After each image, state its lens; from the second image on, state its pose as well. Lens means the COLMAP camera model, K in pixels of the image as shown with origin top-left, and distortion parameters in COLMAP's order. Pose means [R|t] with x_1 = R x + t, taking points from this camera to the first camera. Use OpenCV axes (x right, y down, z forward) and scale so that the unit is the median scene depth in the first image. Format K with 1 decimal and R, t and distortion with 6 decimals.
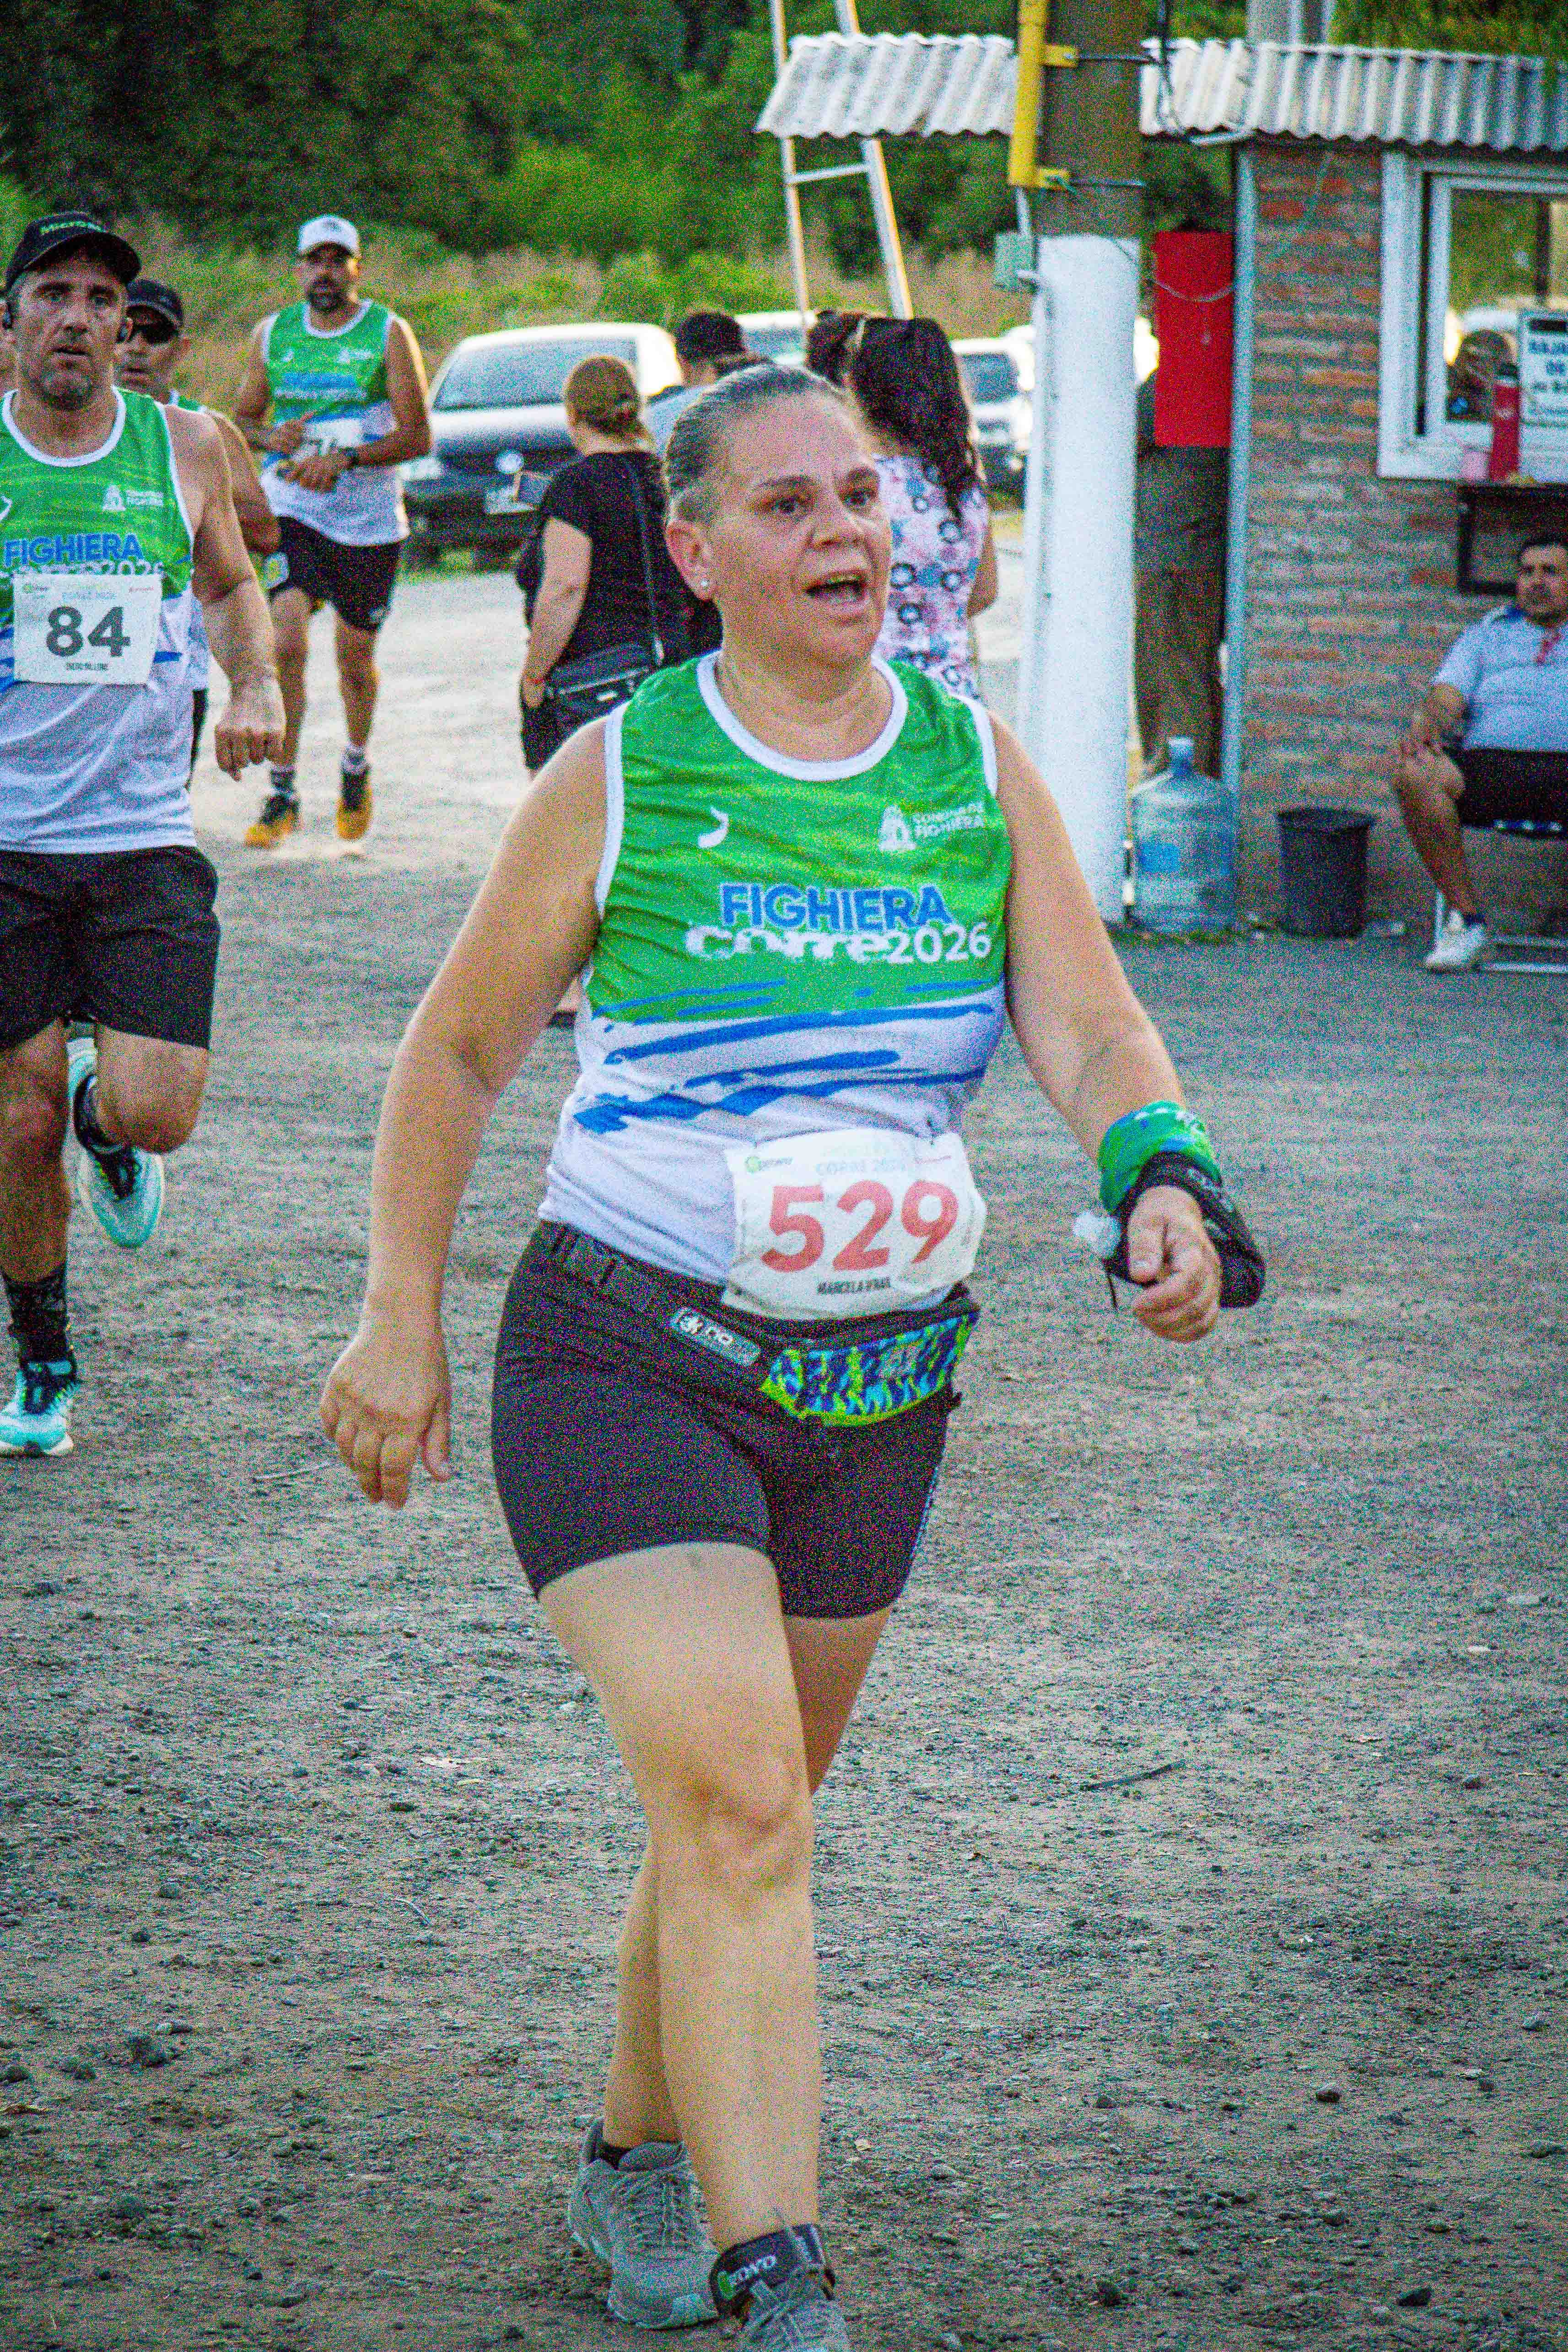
lens RADIAL K [[10505.0, 0, 606.1], [0, 10505.0, 1177.8], [0, 0, 1]] dist [-1.285852, 5.189346]
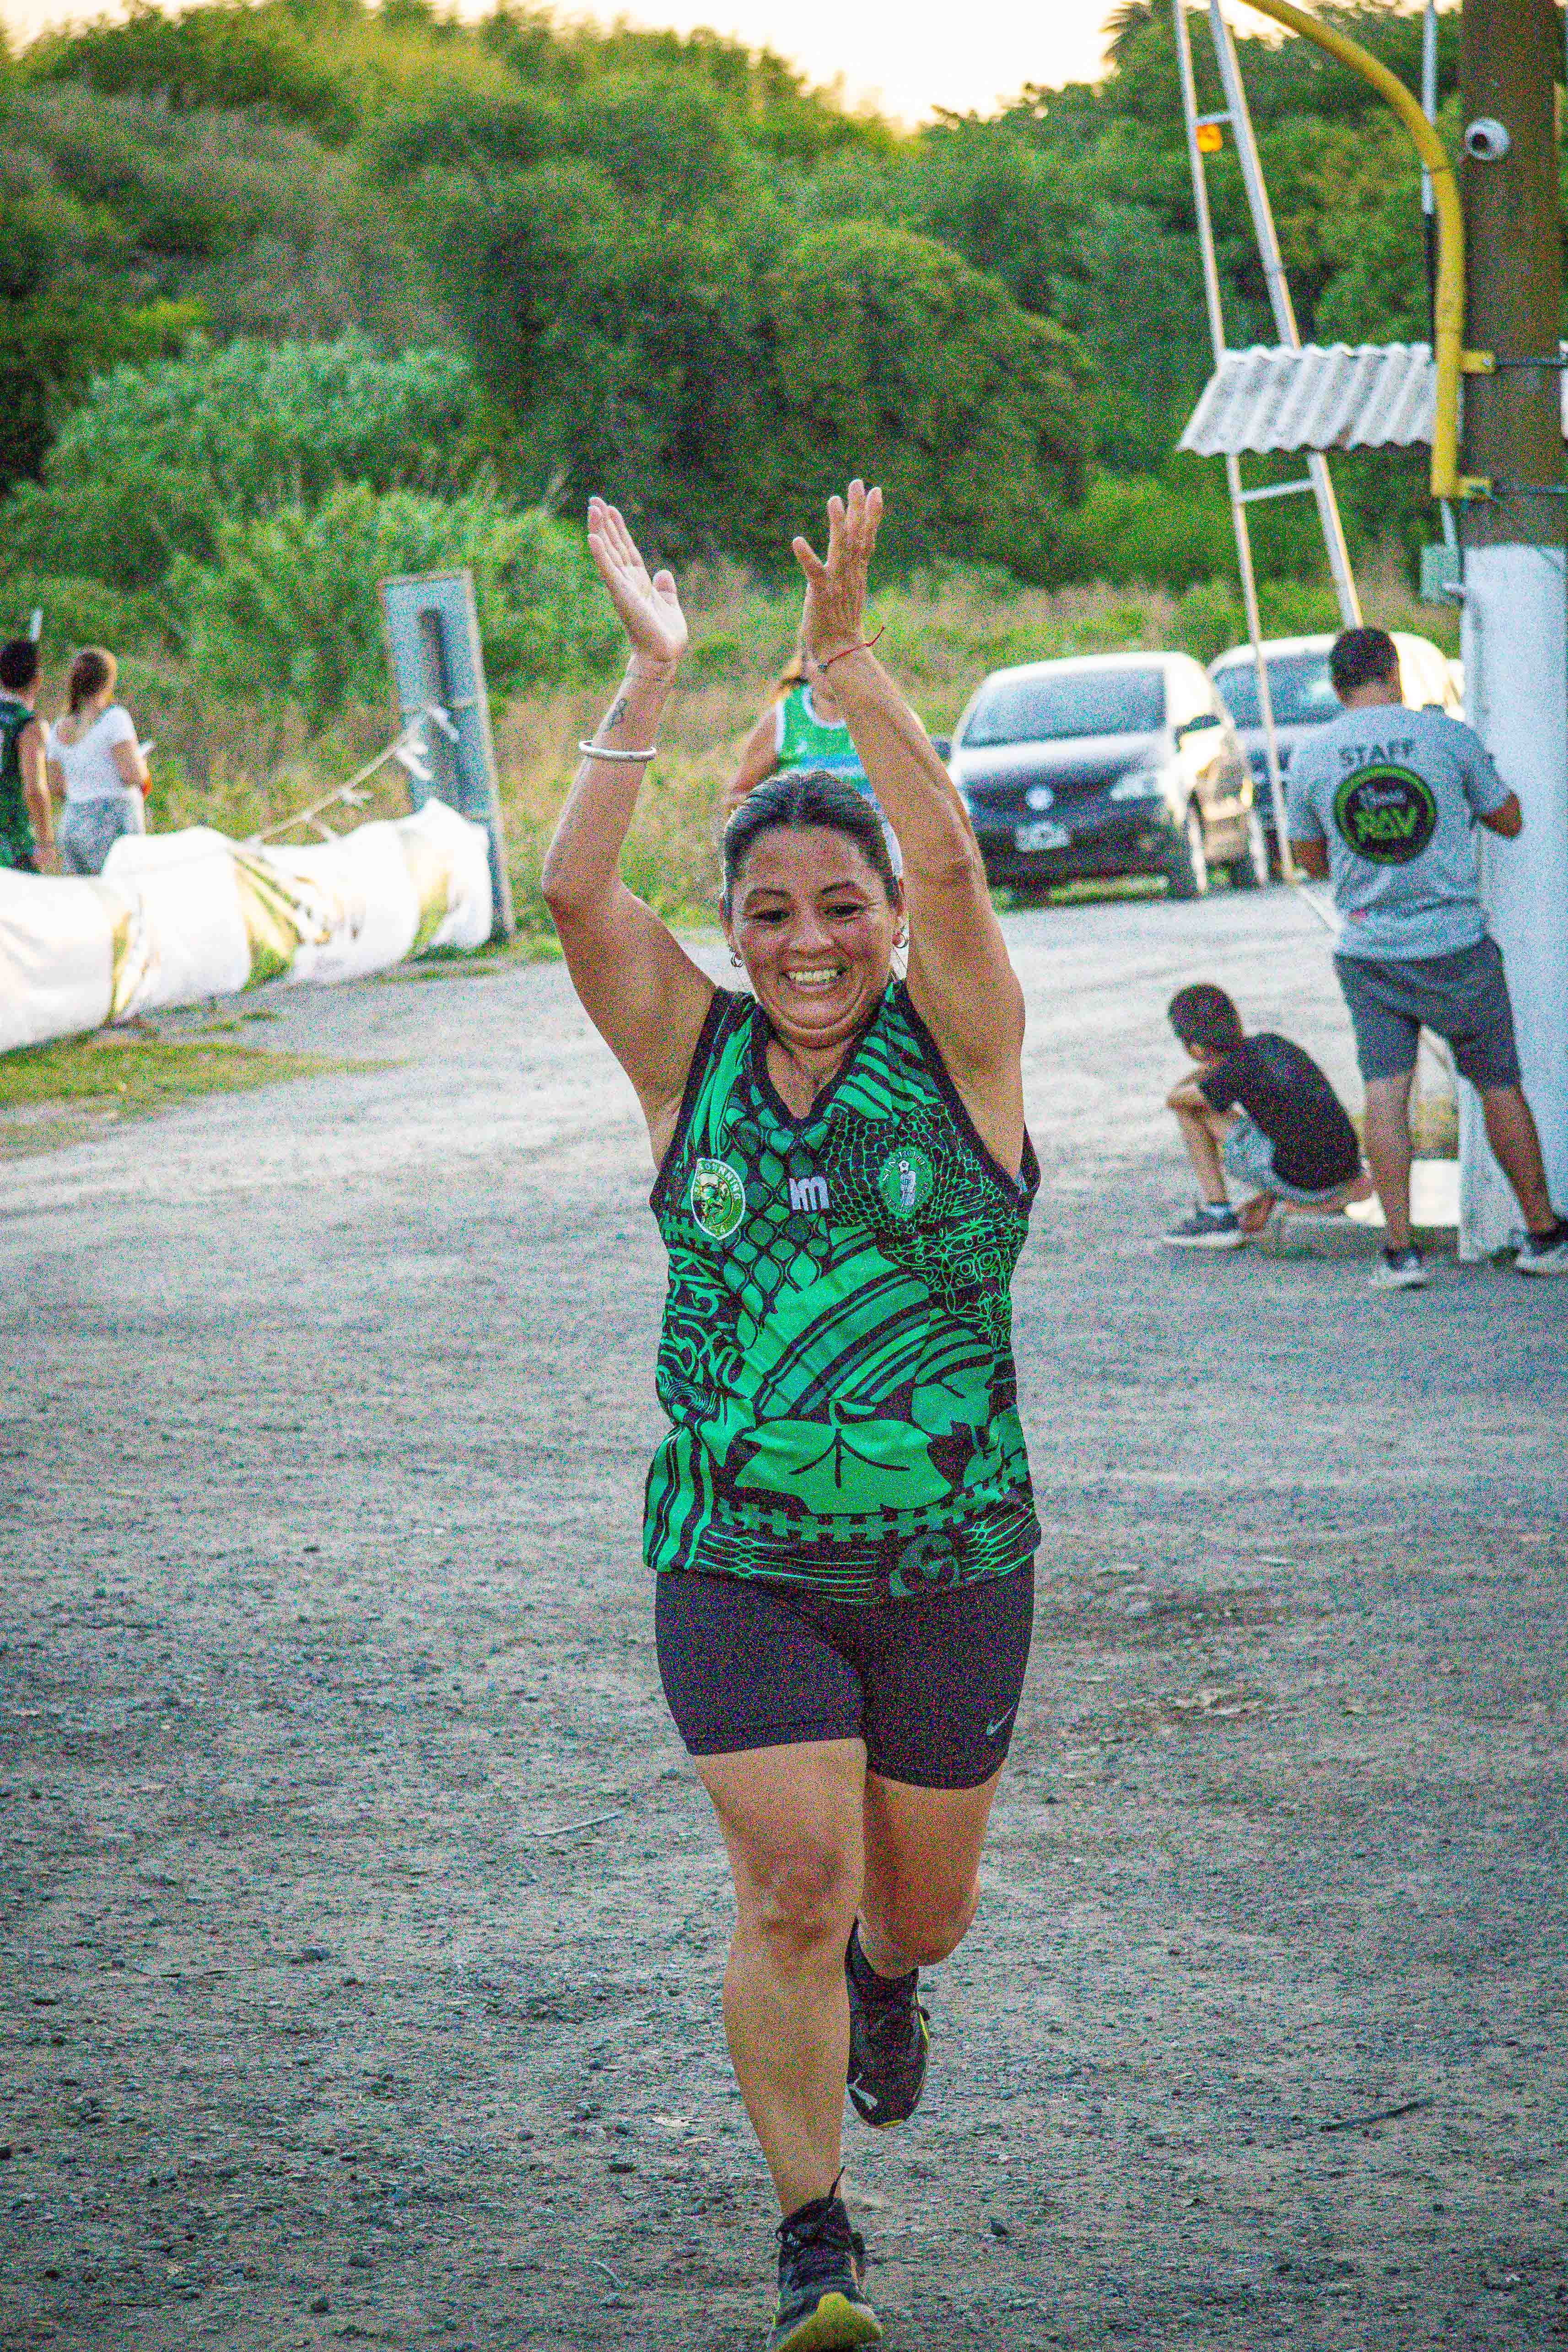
lens RADIAL K [[10539.2, 0, 784.0], [0, 10539.2, 1176.0], [0, 0, 1]] dist [-1.222066, 3.180177]
pose [[0.998526, -0.030916, -0.044607, 0.041456], [0.029428, 0.999001, -0.033639, 0.000518], [0.045602, 0.032277, 0.998438, 0.020495]]
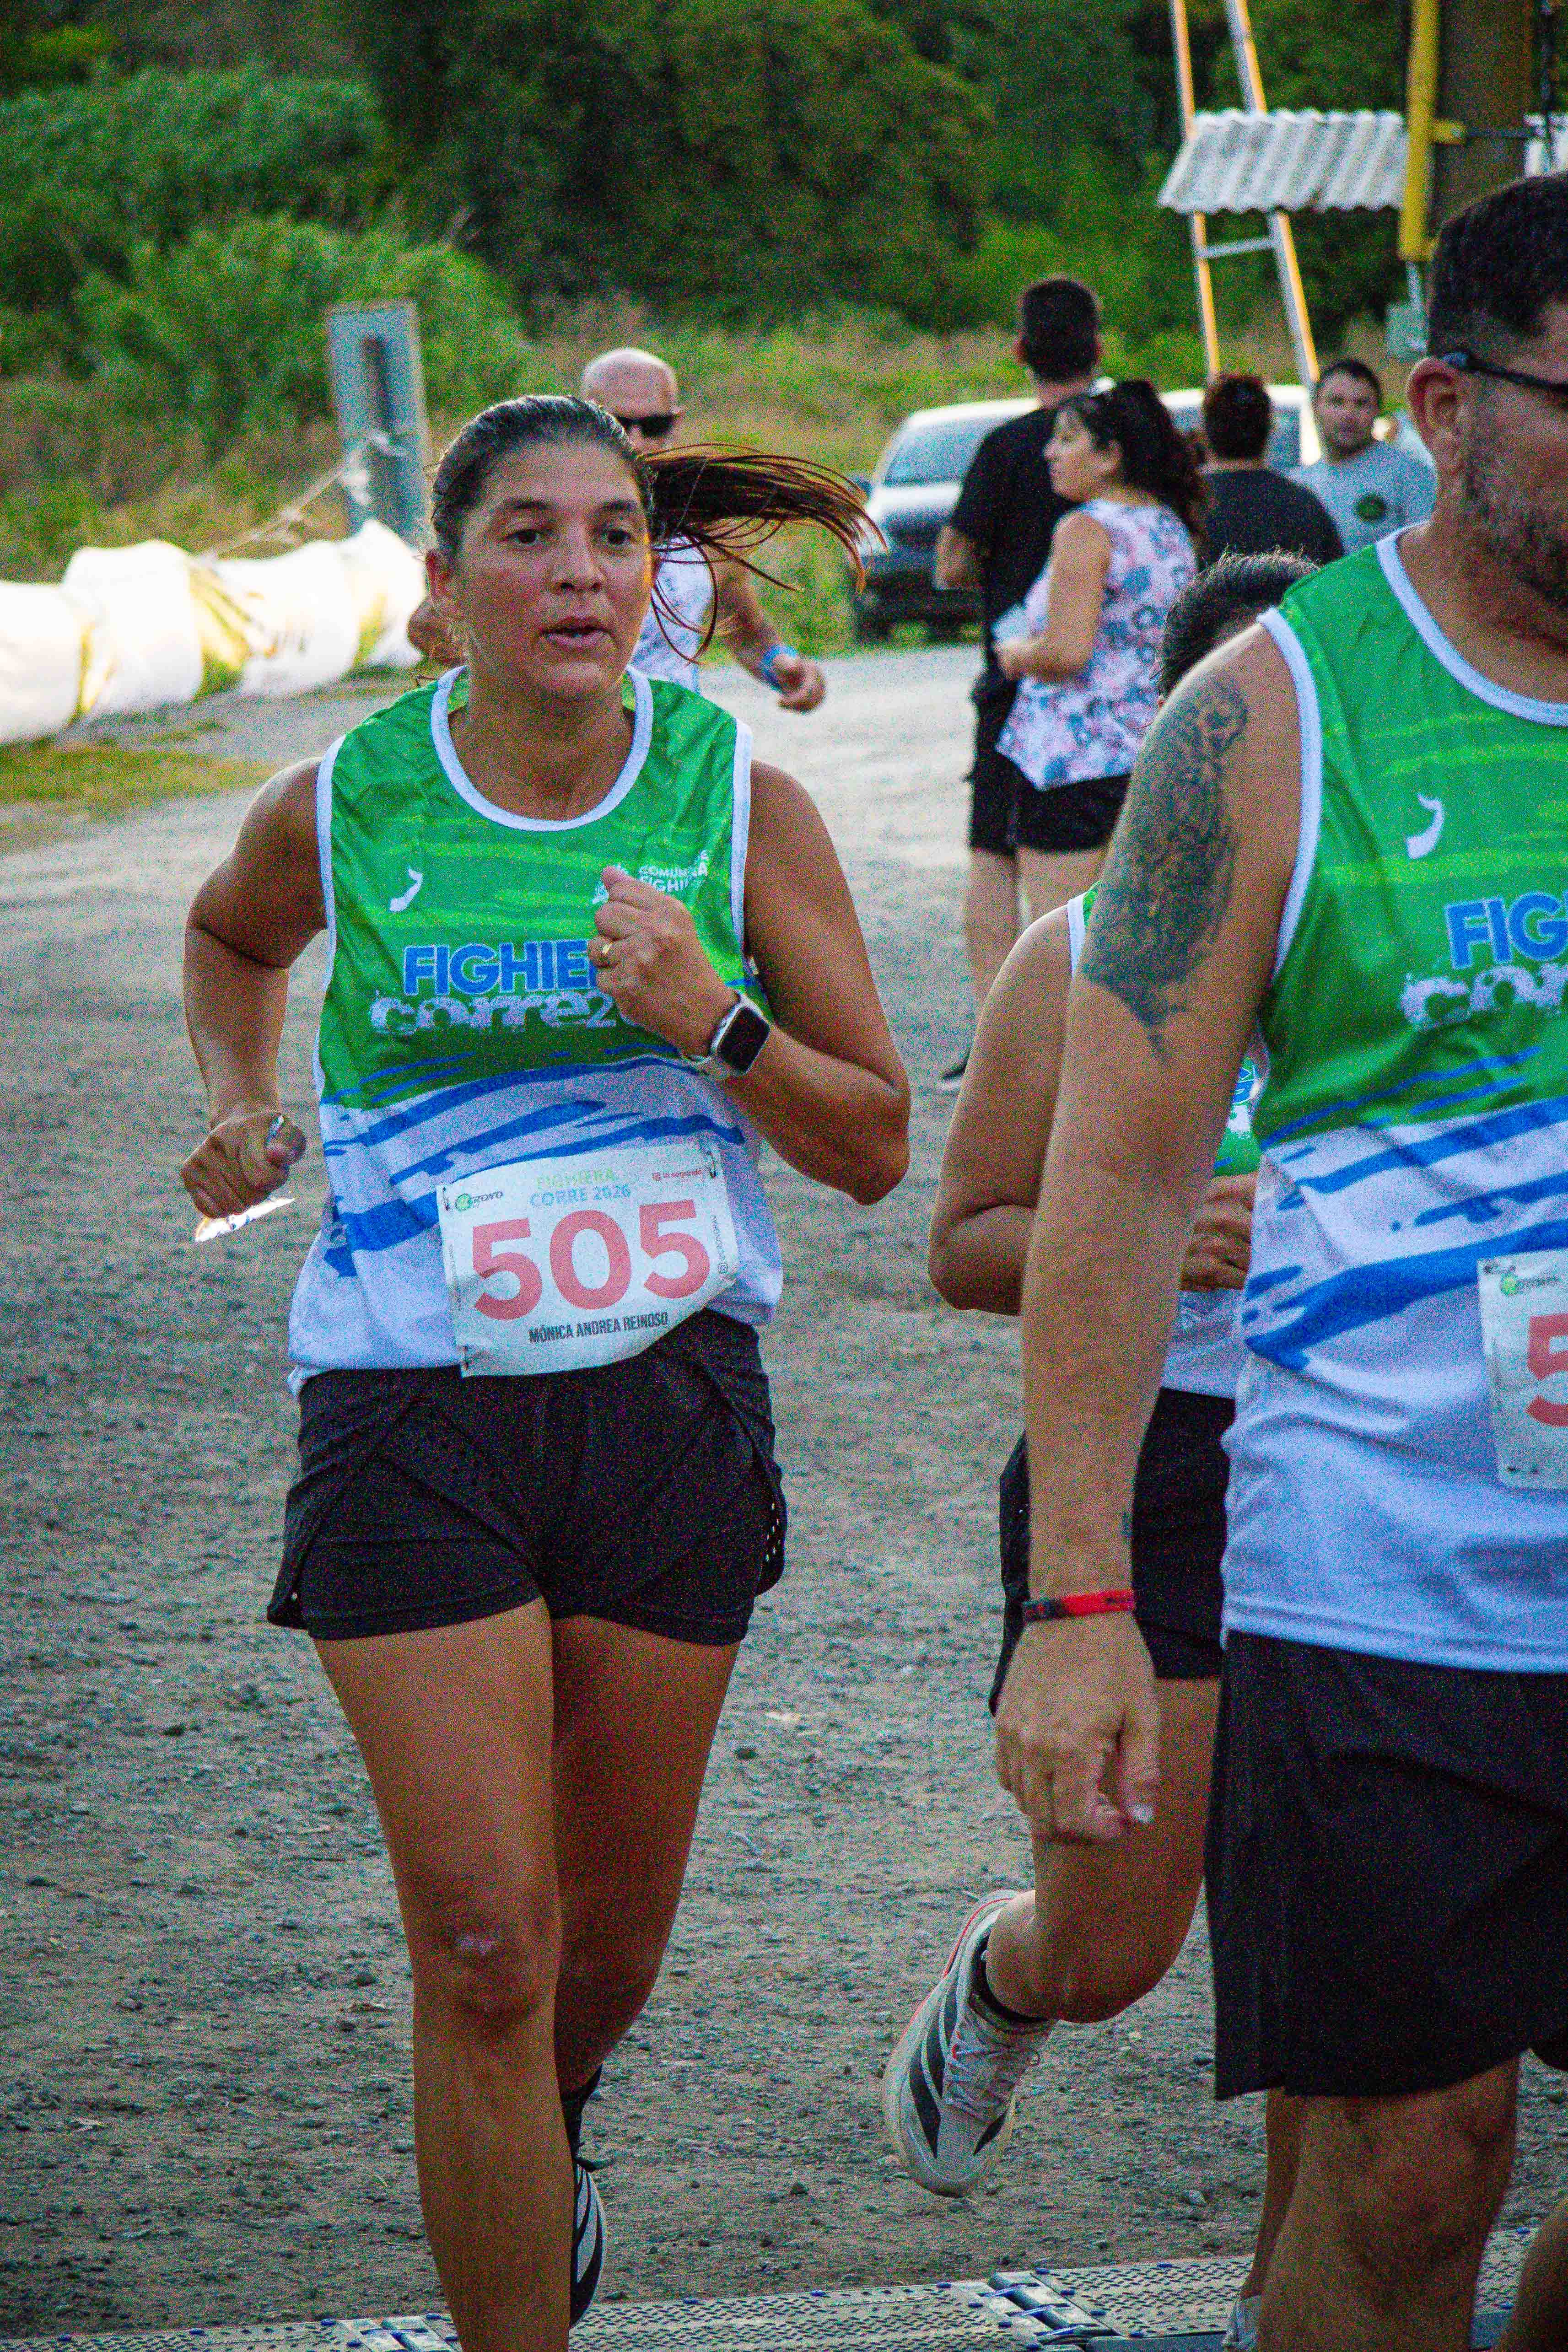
lens RADIAL K [[10561.8, 0, 790.7], [0, 10561.8, 1147.7], [0, 0, 1]] dist [-1.310247, 9.924388]
pose [[0.999579, -0.002082, -0.028925, 0.016611], [0.001757, 0.999935, -0.011270, 0.009576], [0.028947, 0.011215, 0.999518, -0.083594]]
